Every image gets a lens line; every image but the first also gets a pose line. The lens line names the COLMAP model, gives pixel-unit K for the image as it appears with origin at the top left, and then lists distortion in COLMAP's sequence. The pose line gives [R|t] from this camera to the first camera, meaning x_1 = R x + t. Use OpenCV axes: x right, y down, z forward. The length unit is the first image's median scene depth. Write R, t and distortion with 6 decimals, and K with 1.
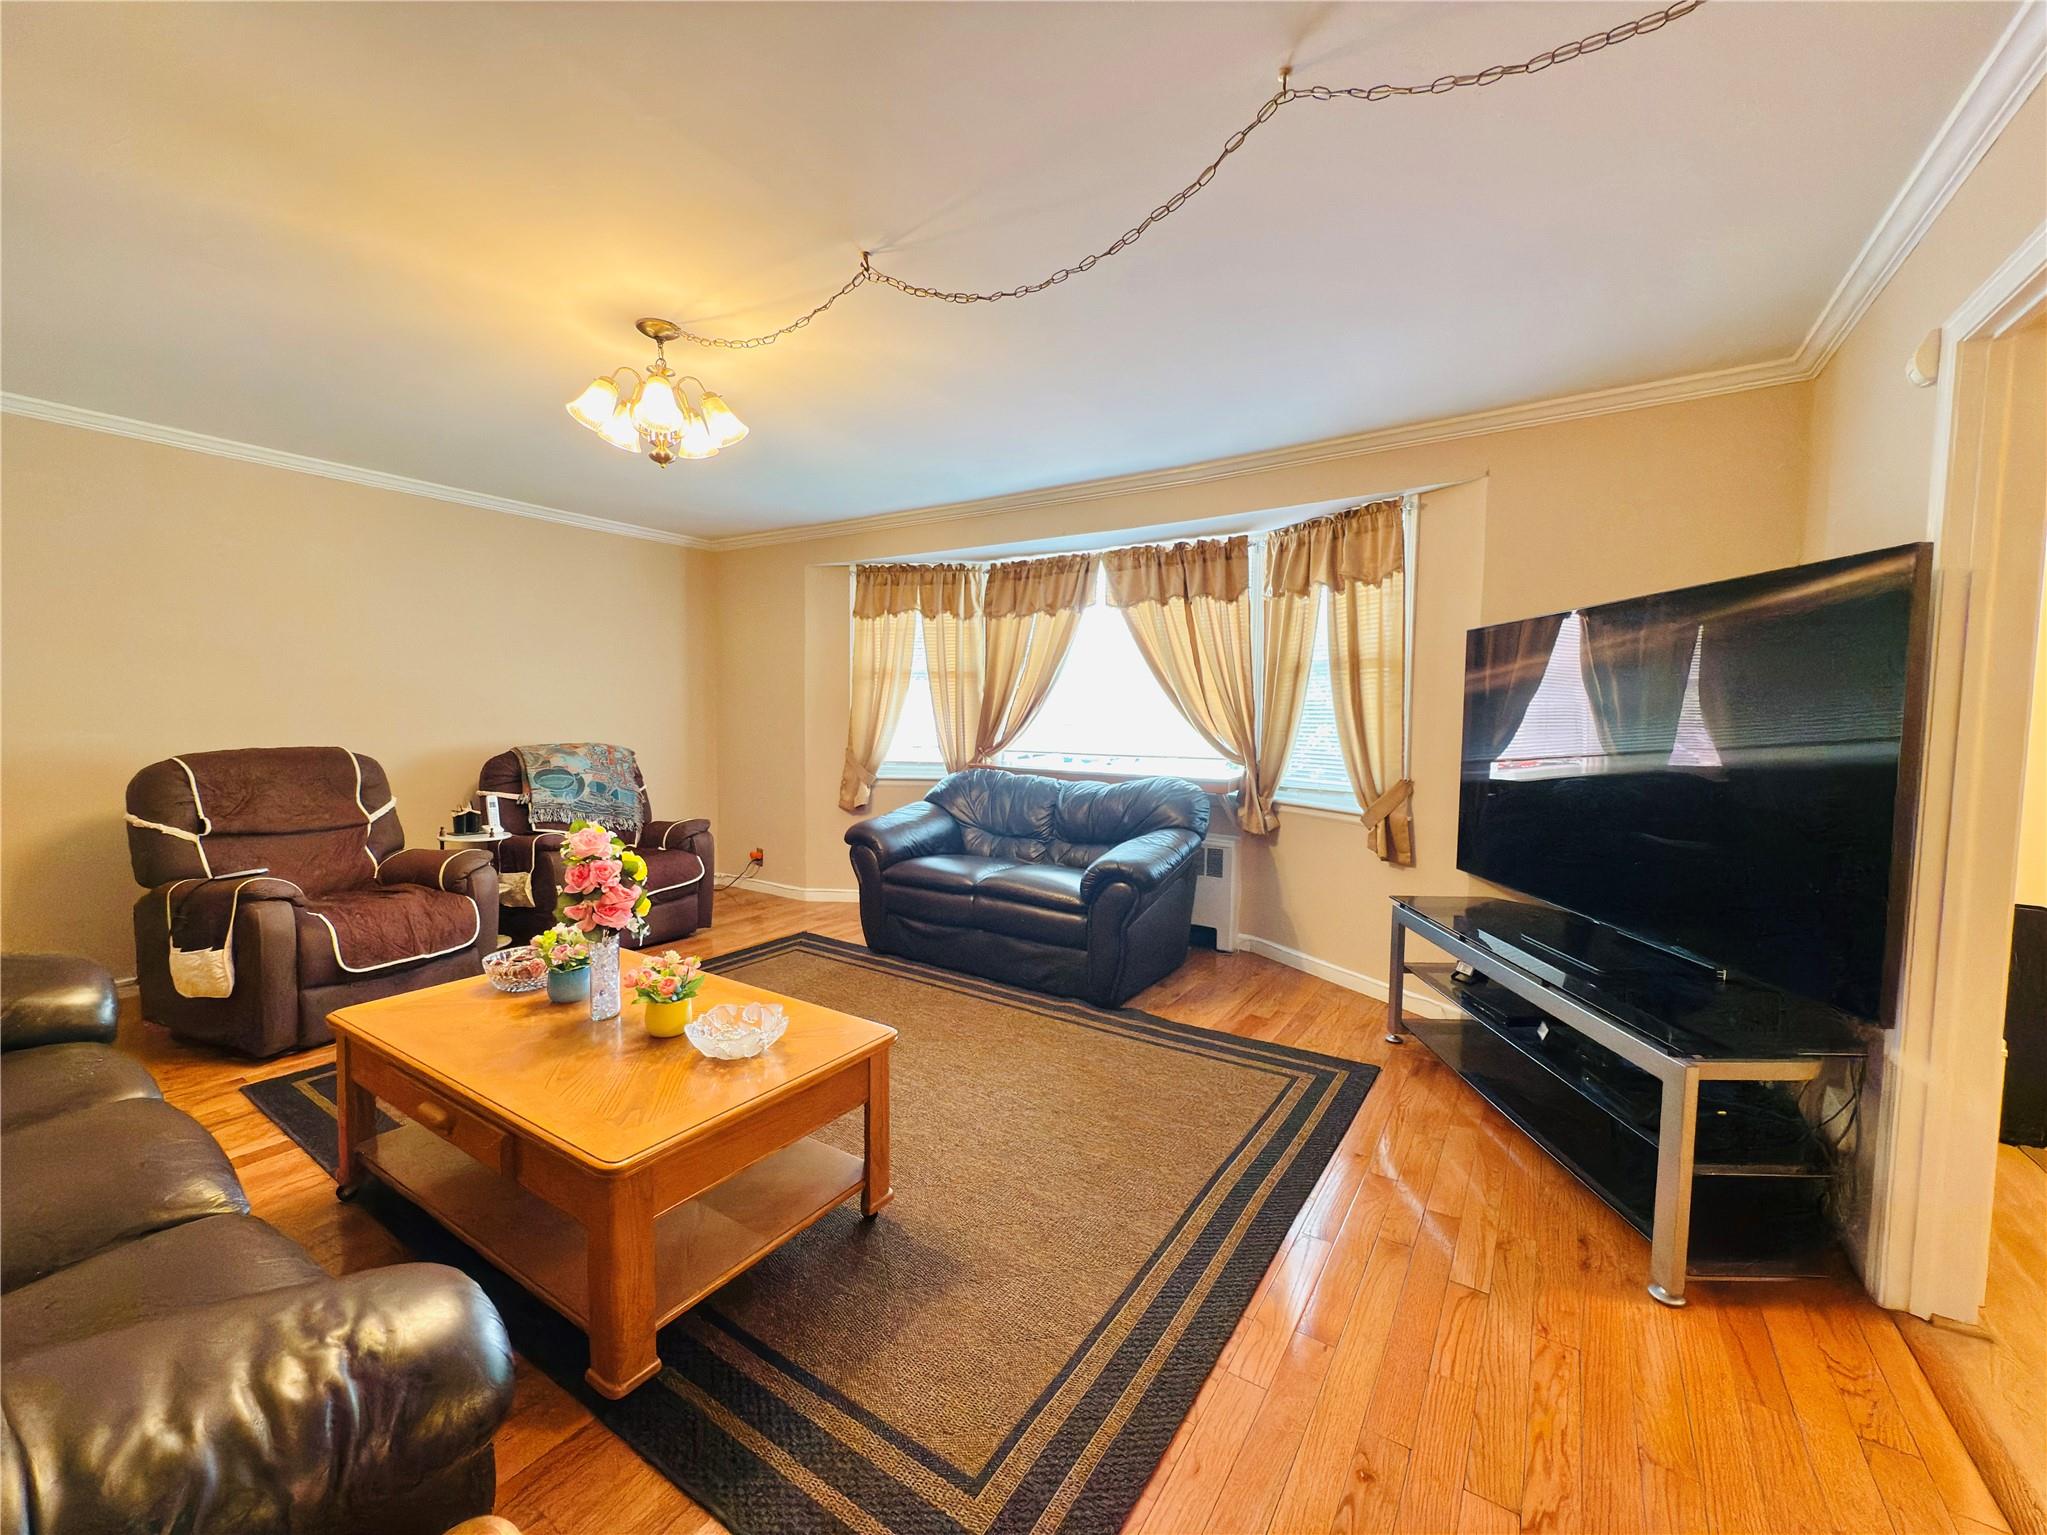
lens RADIAL K [[822.0, 0, 1023.5], [0, 822.0, 767.5], [0, 0, 1]] dist [-0.001954, 0.000208]
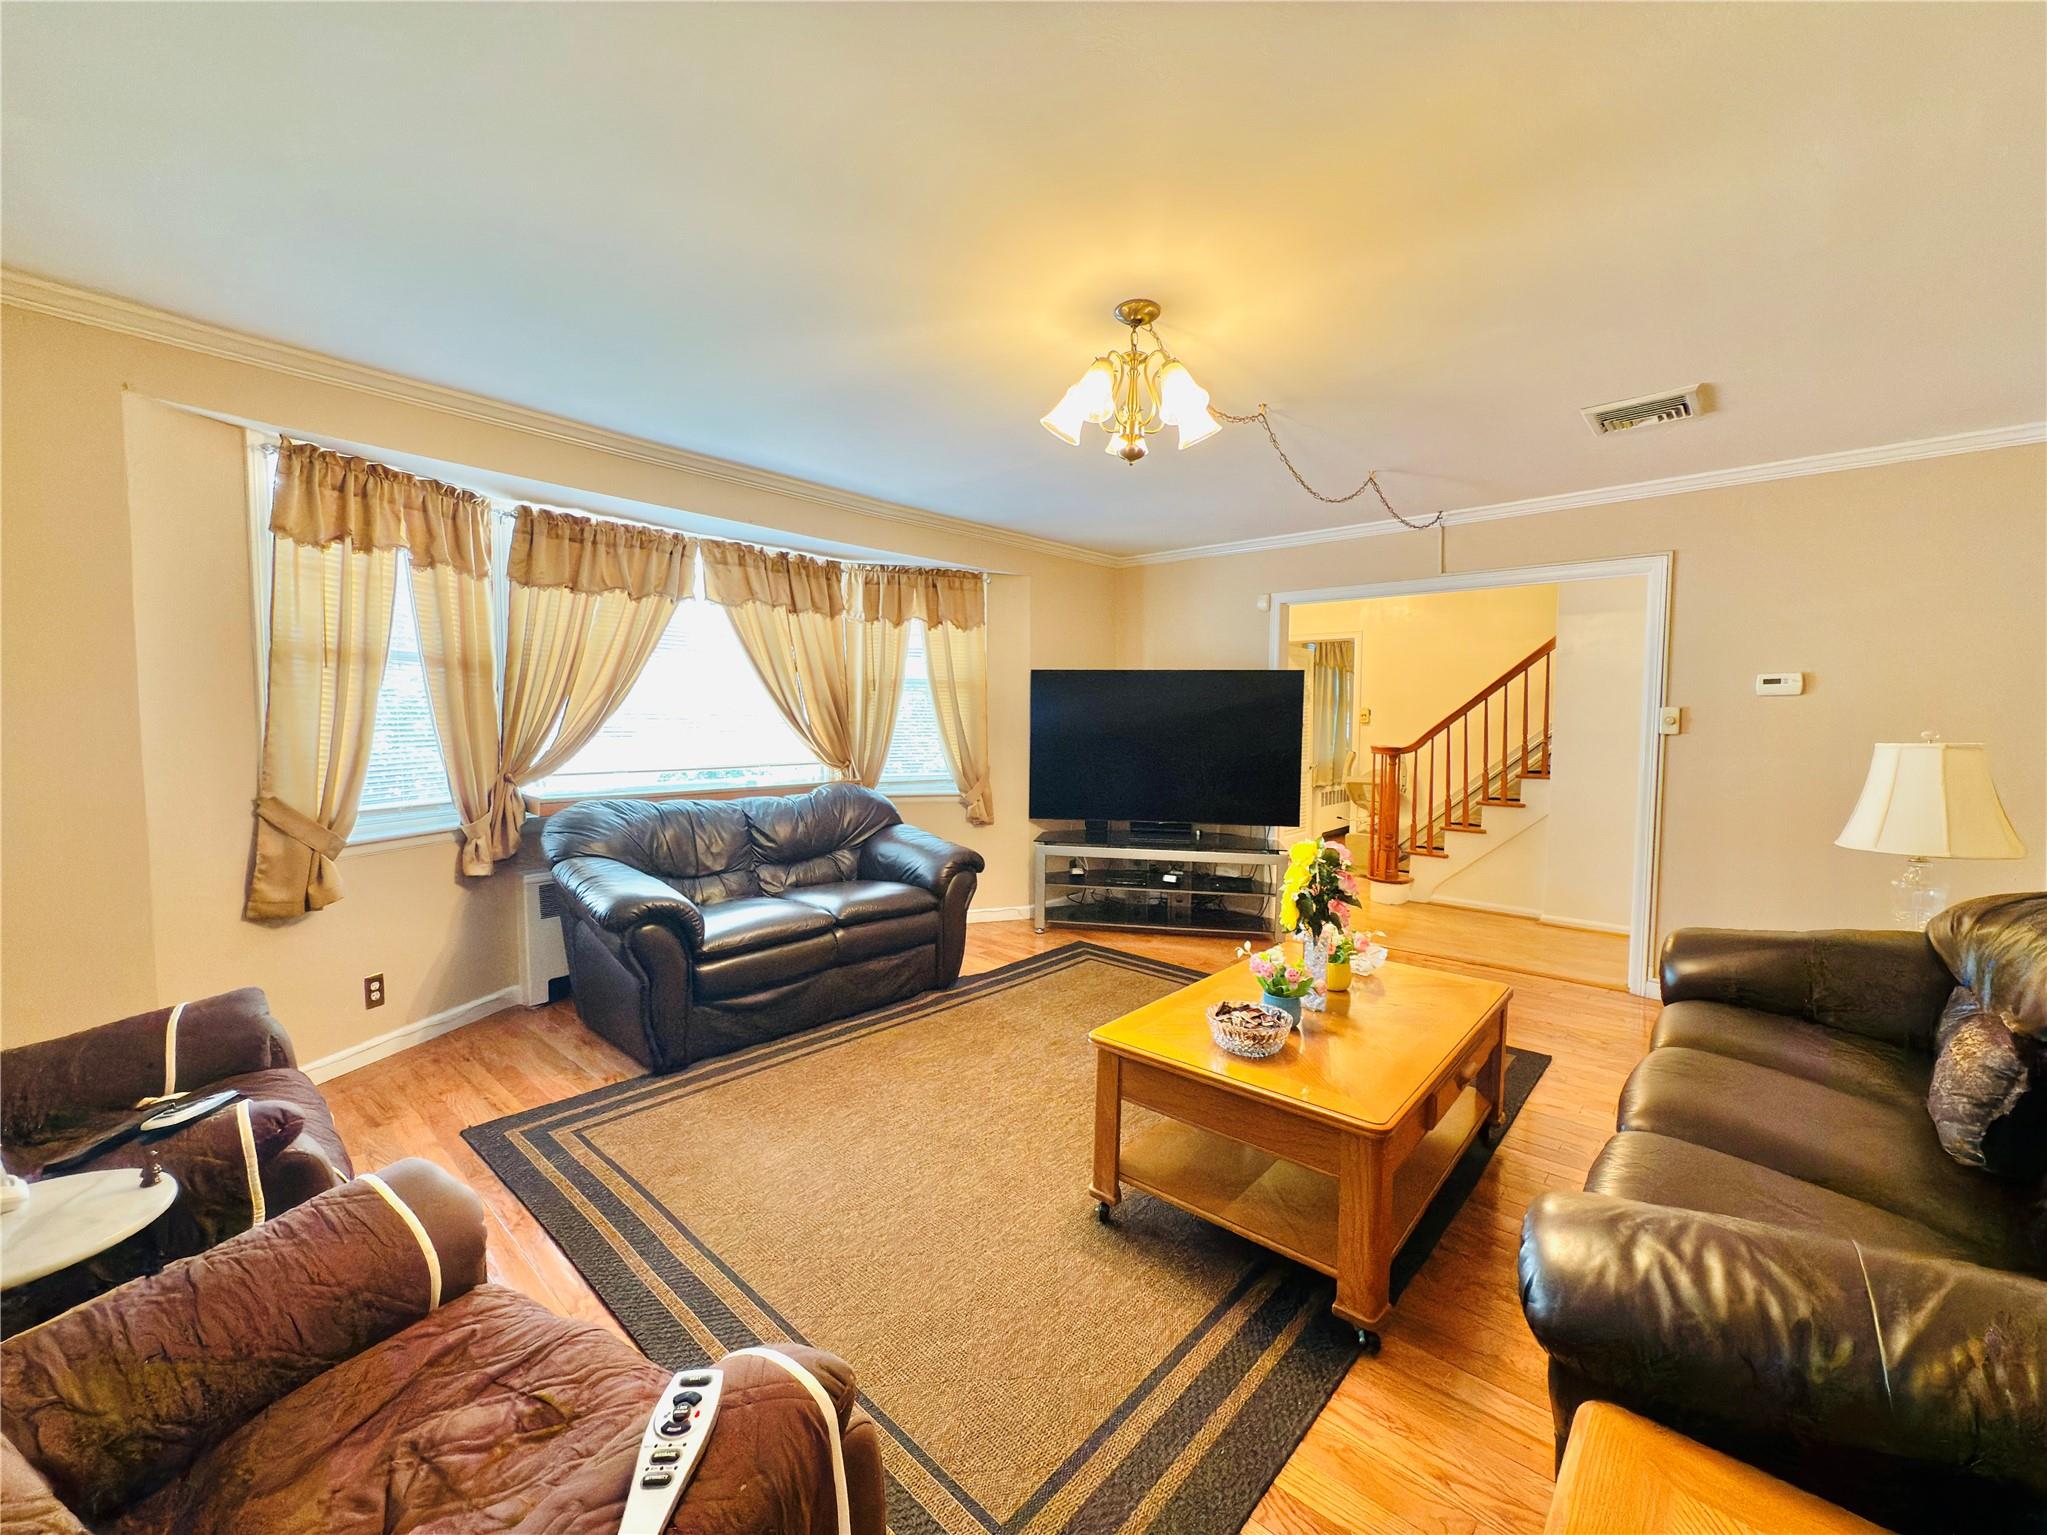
lens RADIAL K [[816.0, 0, 1026.9], [0, 816.0, 768.3], [0, 0, 1]] dist [0.000015, 0.000046]
pose [[0.149025, -0.070592, 0.986310, -0.840233], [0.060381, 0.996237, 0.062179, -0.058520], [-0.986988, 0.050288, 0.152727, 0.618349]]
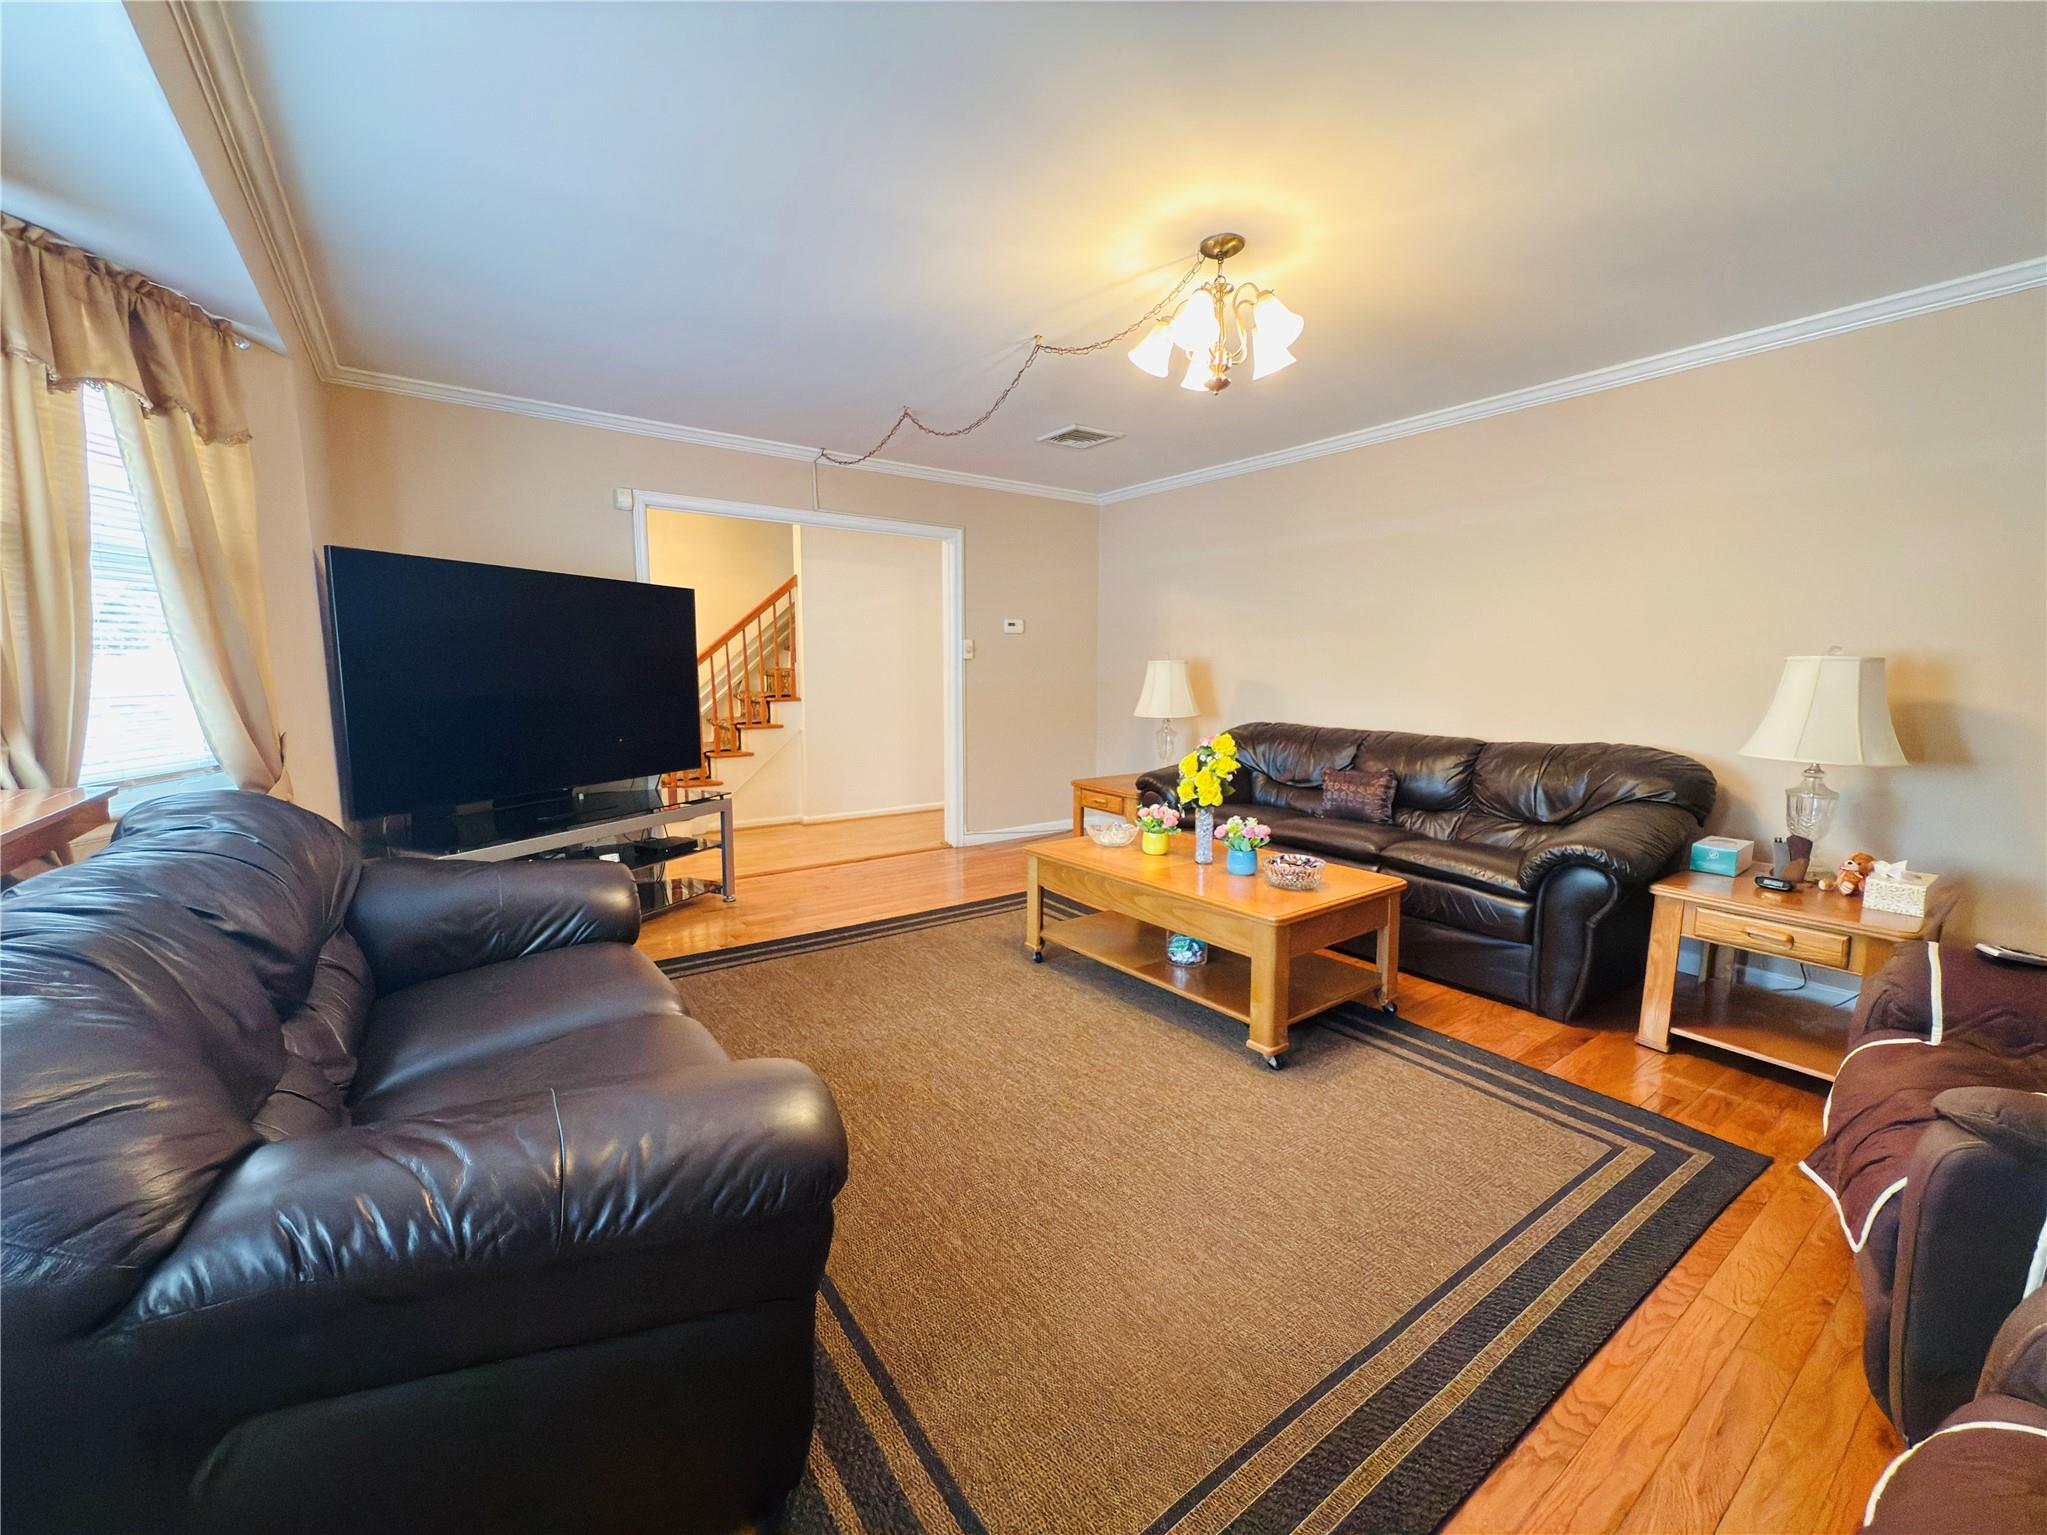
lens RADIAL K [[822.0, 0, 1023.5], [0, 822.0, 767.5], [0, 0, 1]] dist [-0.001954, 0.000208]
pose [[-0.934498, -0.060887, 0.350721, -0.361615], [0.007953, 0.981446, 0.191575, -0.076467], [-0.355878, 0.181816, -0.916675, 1.258899]]
